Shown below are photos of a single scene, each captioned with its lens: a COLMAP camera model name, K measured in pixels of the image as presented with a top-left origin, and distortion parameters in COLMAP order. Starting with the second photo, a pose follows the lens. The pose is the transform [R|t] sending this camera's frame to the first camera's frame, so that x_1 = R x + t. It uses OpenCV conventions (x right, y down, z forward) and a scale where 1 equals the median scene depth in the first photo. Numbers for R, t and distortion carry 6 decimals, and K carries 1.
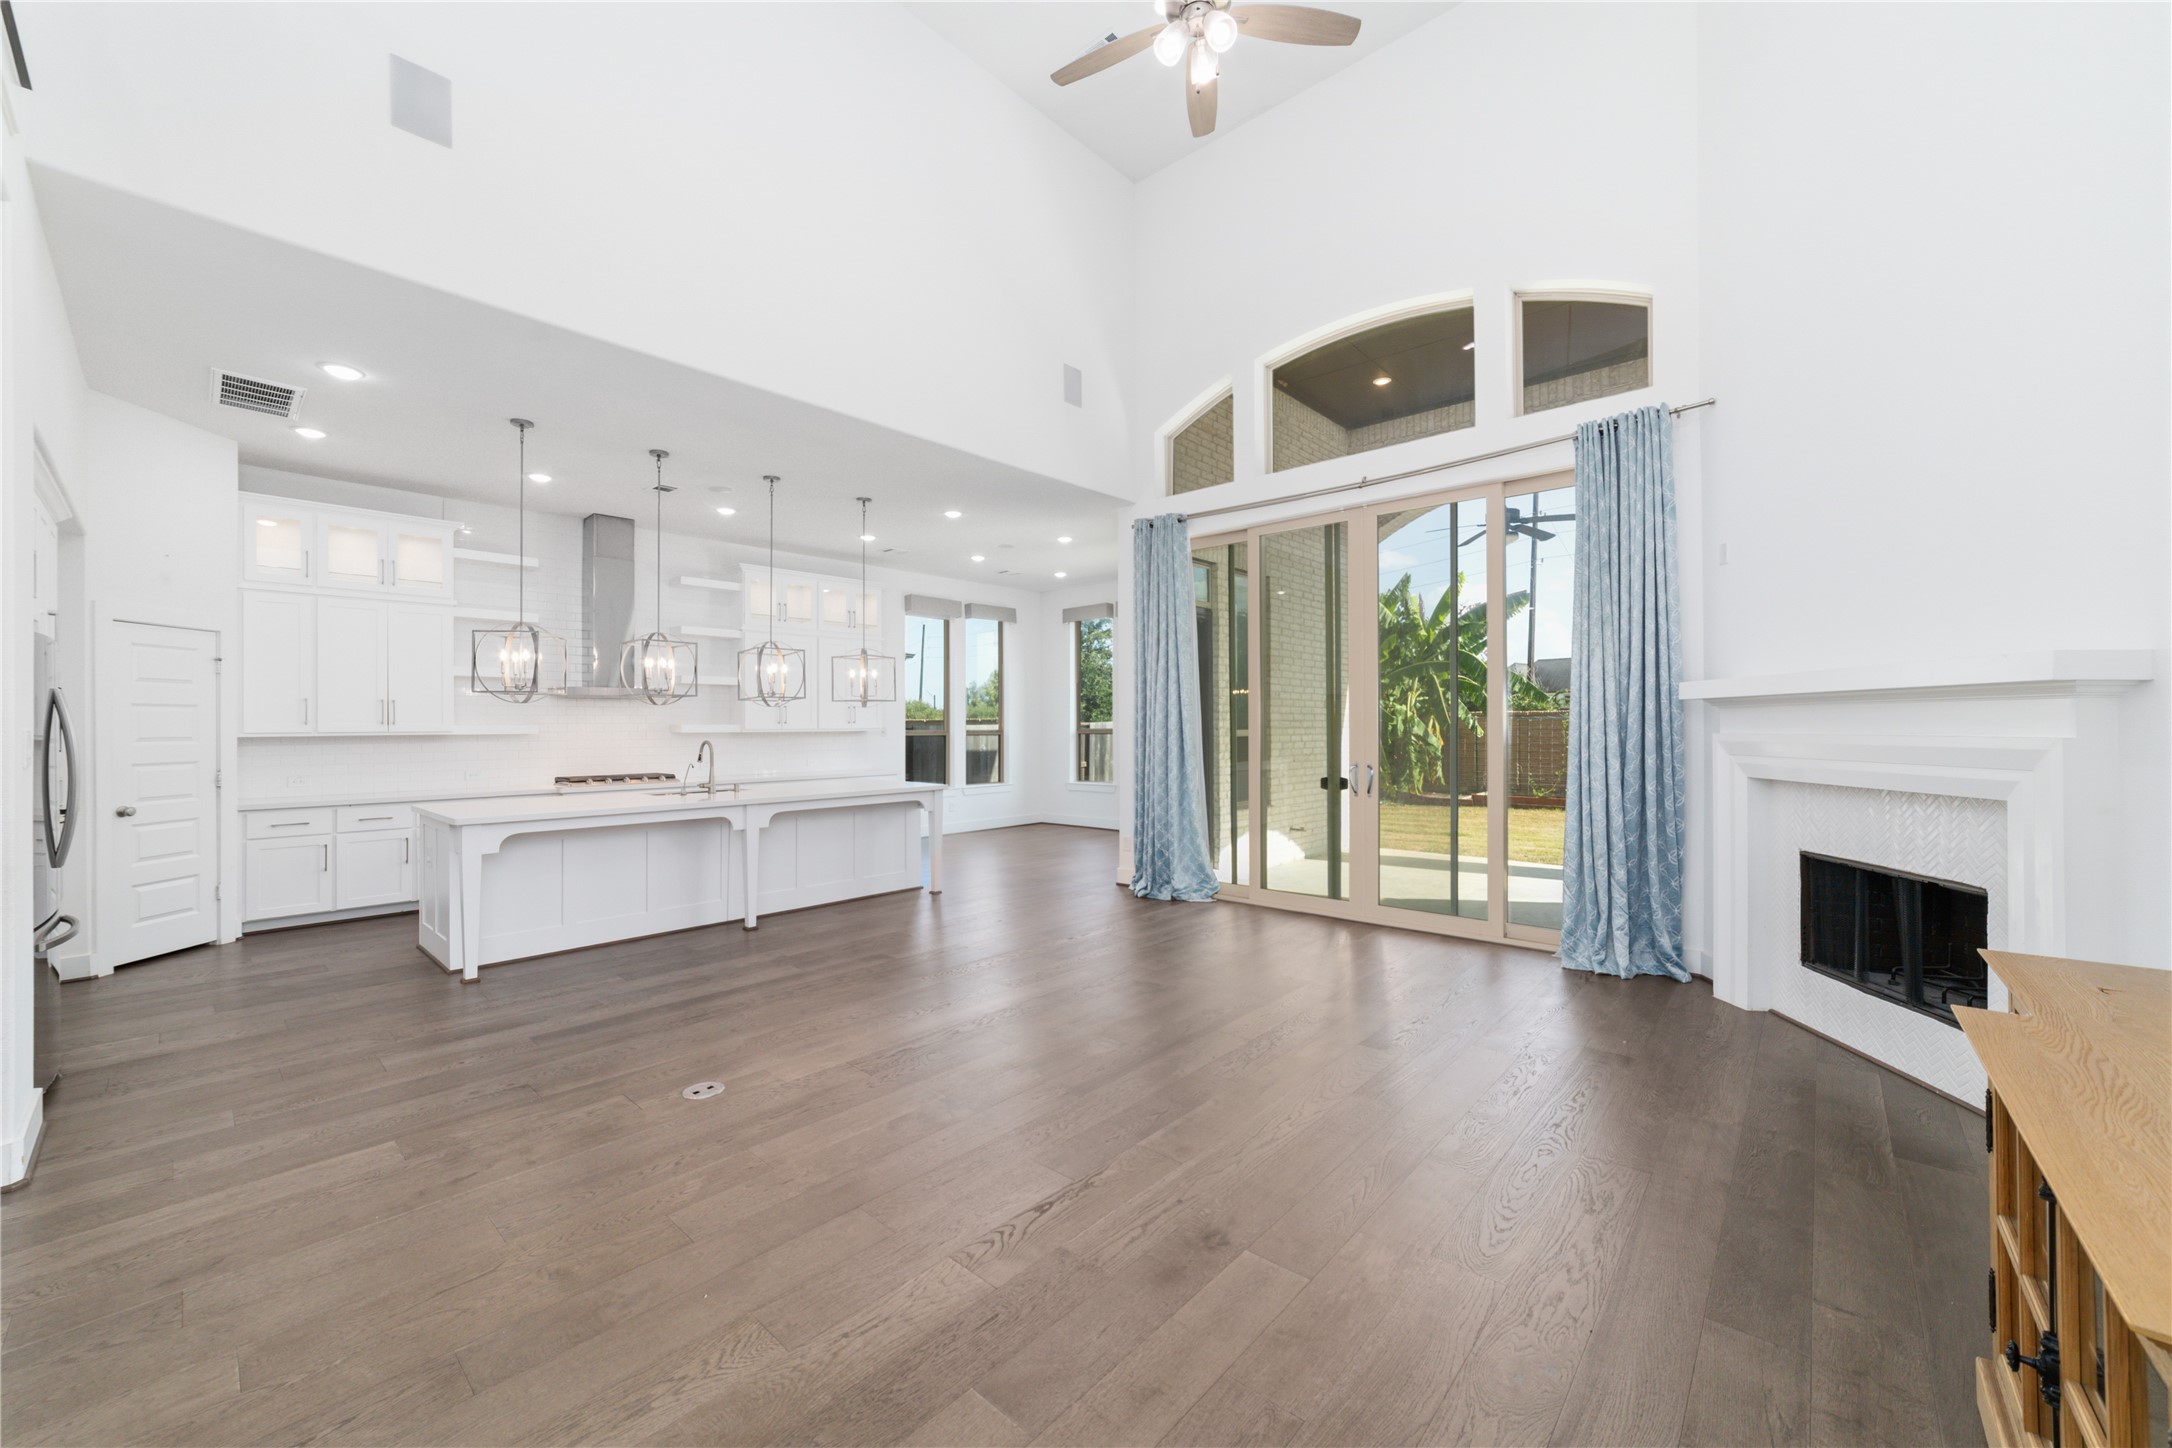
lens RADIAL K [[834.6, 0, 1085.4], [0, 834.6, 718.3], [0, 0, 1]] dist [-0.015449, 0.003173]
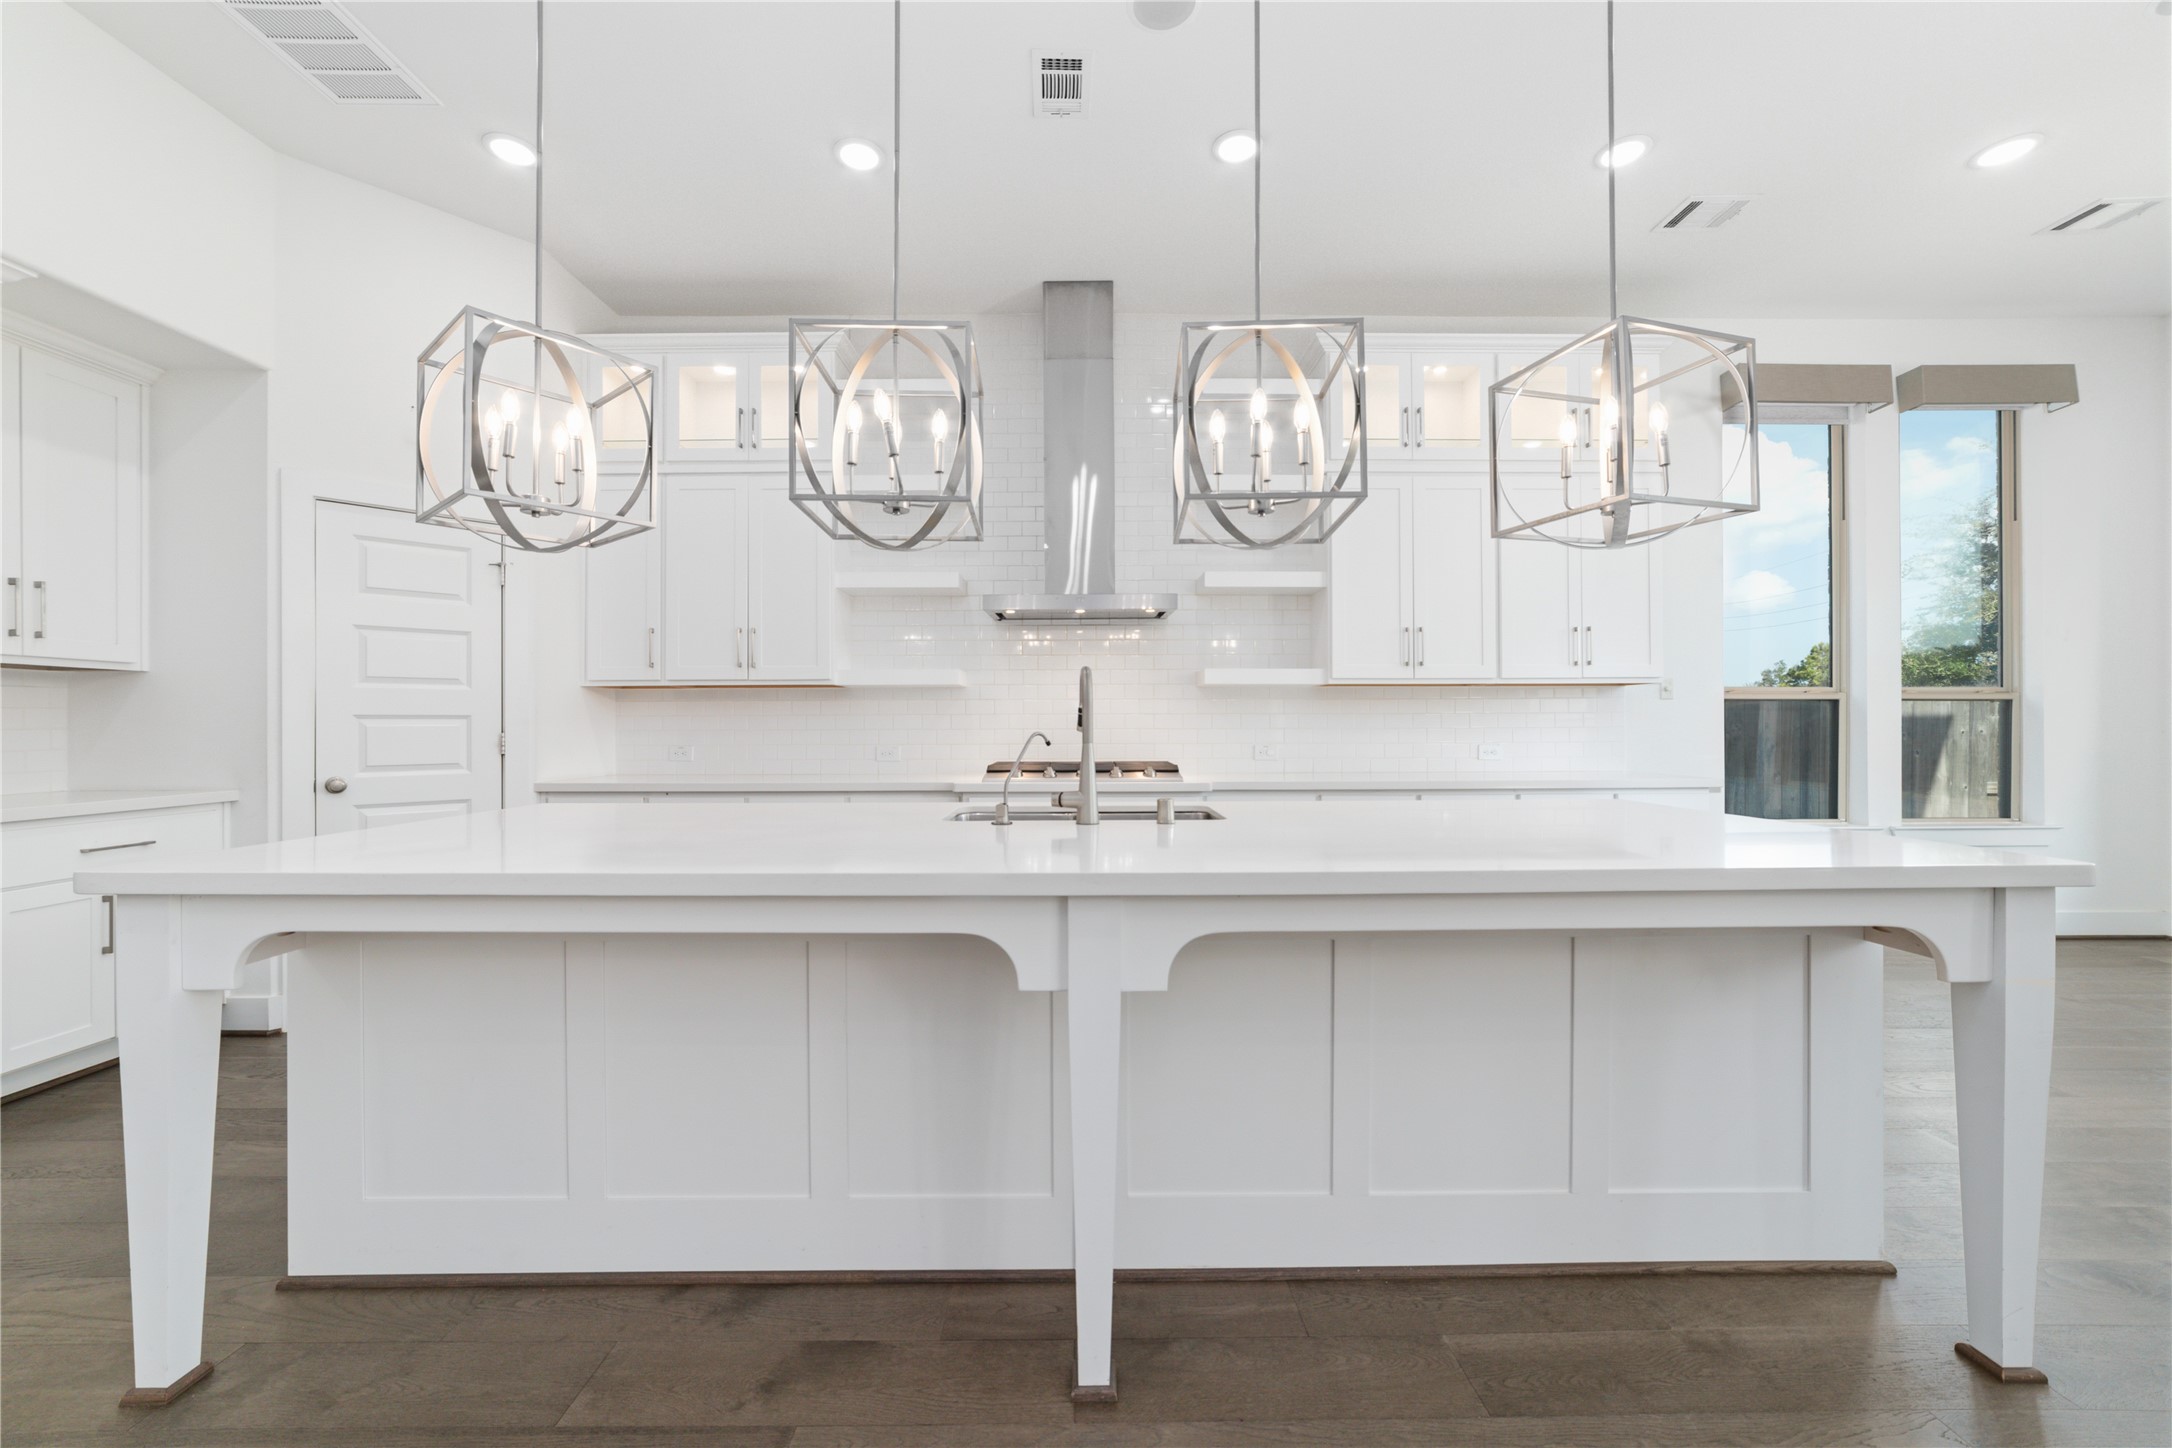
lens RADIAL K [[834.6, 0, 1081.5], [0, 834.6, 717.4], [0, 0, 1]] dist [-0.015449, 0.003173]
pose [[0.674318, -0.001458, -0.738440, -0.191062], [0.004136, 0.999990, 0.001802, 0.043365], [0.738430, -0.004269, 0.674317, 0.720234]]
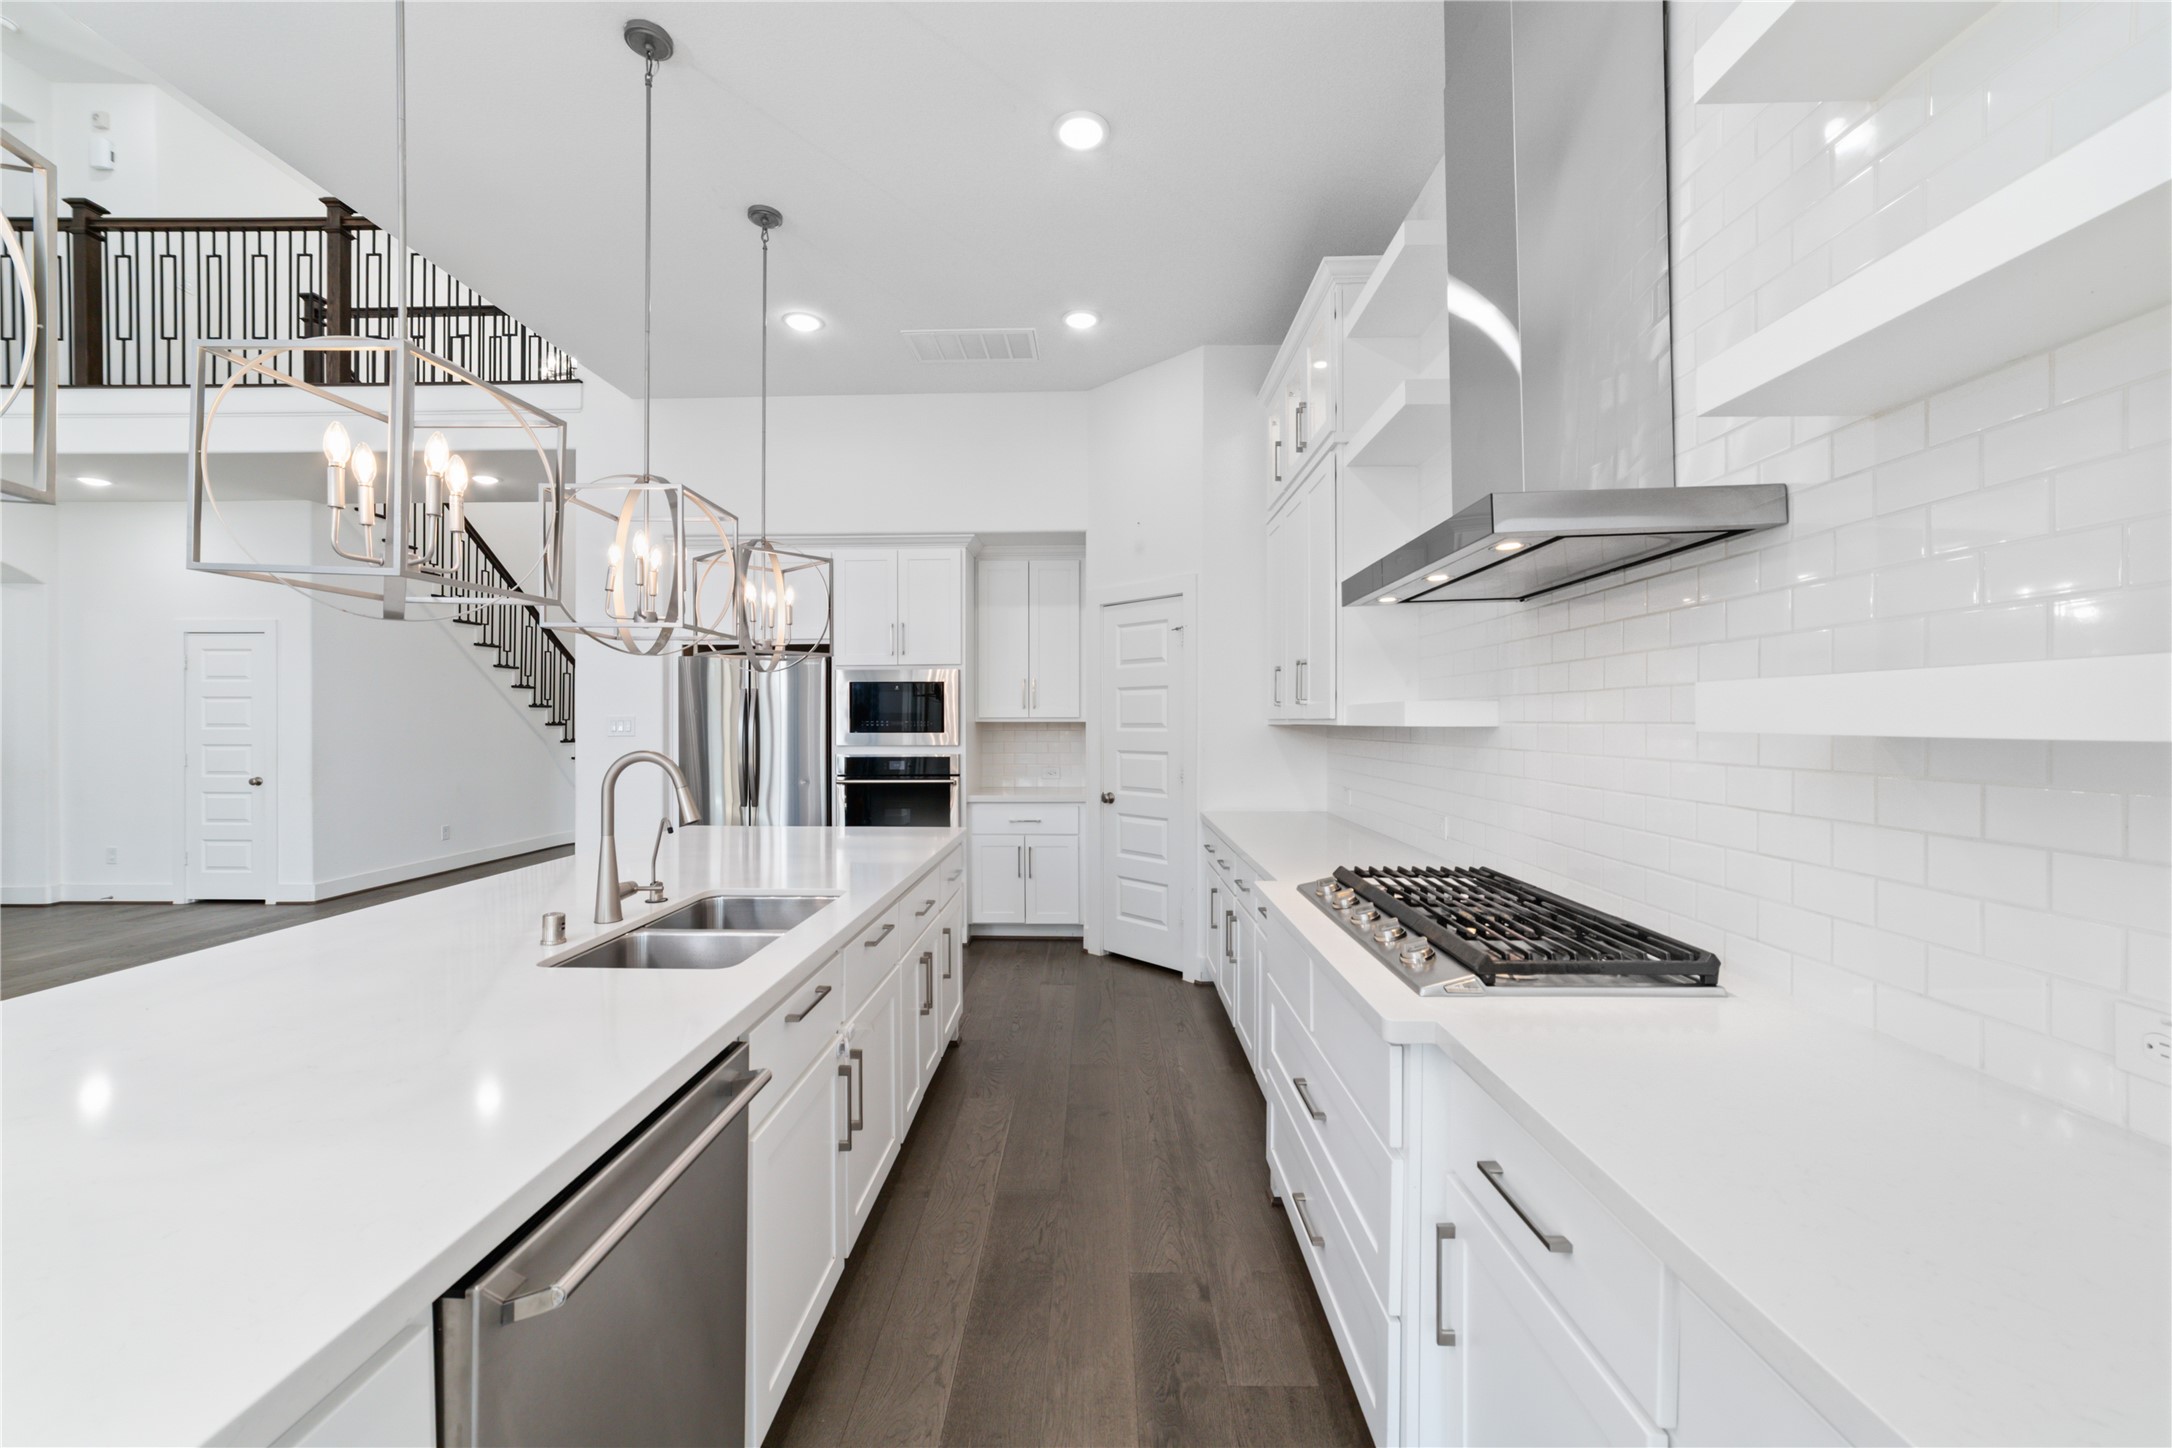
lens RADIAL K [[834.6, 0, 1084.4], [0, 834.6, 734.2], [0, 0, 1]] dist [-0.015449, 0.003173]
pose [[-0.755266, 0.013795, -0.655273, -0.351290], [0.009425, 0.999904, 0.010186, 0.019269], [0.655350, 0.001517, -0.755324, 1.259428]]
